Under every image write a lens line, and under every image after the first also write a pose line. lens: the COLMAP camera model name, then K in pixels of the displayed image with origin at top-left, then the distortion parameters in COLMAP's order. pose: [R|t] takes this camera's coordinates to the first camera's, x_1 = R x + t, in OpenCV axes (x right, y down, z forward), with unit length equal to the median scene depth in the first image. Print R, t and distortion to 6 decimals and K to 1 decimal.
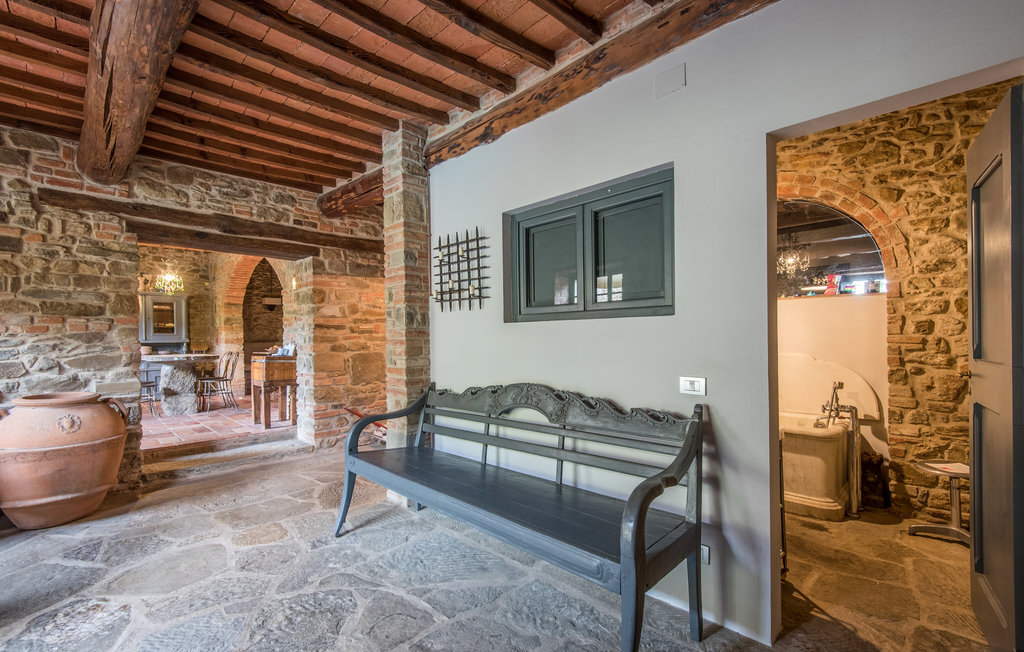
lens RADIAL K [[445.6, 0, 514.9], [0, 445.6, 328.5], [0, 0, 1]] dist [0.004357, -0.007314]
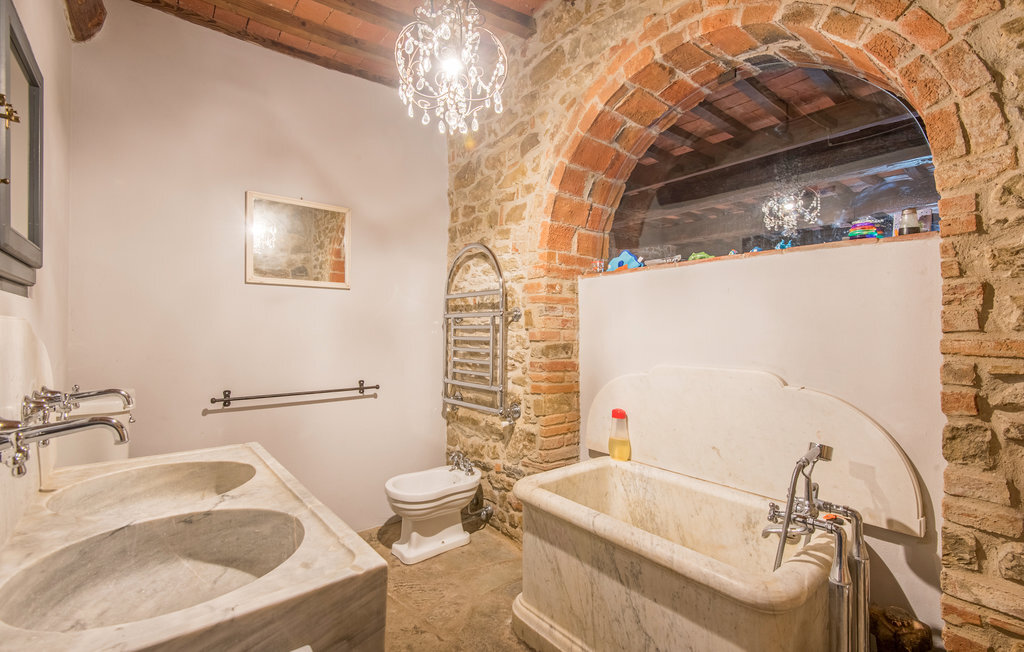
lens RADIAL K [[455.0, 0, 514.5], [0, 455.0, 317.0], [0, 0, 1]] dist [-0.009082, 0.000030]
pose [[0.994948, 0.006120, -0.100209, 0.514451], [-0.006433, 0.999975, -0.002805, 0.003468], [0.100189, 0.003435, 0.994962, 0.582322]]
